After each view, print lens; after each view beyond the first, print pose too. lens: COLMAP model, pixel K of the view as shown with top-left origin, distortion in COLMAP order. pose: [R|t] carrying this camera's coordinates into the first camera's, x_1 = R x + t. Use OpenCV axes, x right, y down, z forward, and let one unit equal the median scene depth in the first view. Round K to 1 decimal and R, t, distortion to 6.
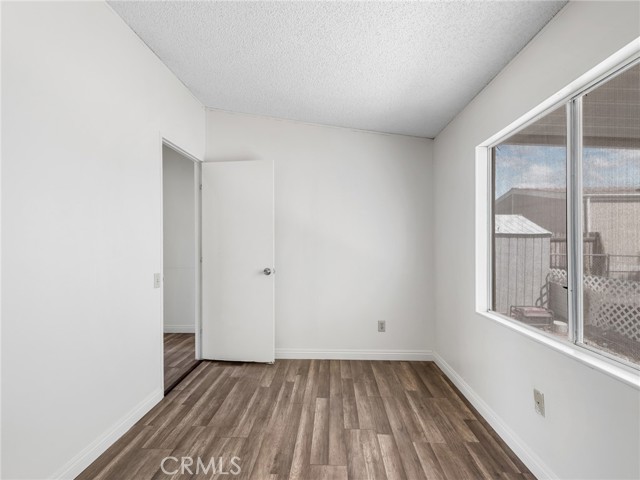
lens RADIAL K [[298.8, 0, 319.7], [0, 298.8, 241.2], [0, 0, 1]] dist [0.003040, 0.000351]
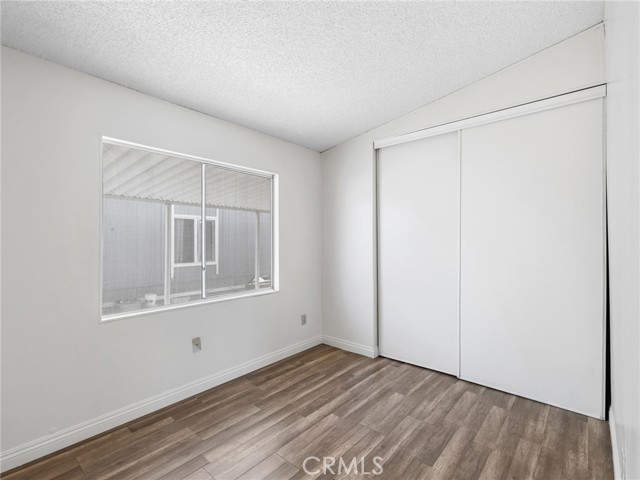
lens RADIAL K [[298.8, 0, 316.9], [0, 298.8, 238.0], [0, 0, 1]] dist [0.003040, 0.000351]
pose [[-0.778896, 0.009716, 0.627078, -0.596494], [-0.003044, 0.999810, -0.019272, 0.009777], [-0.627146, -0.016920, -0.778718, 1.482033]]
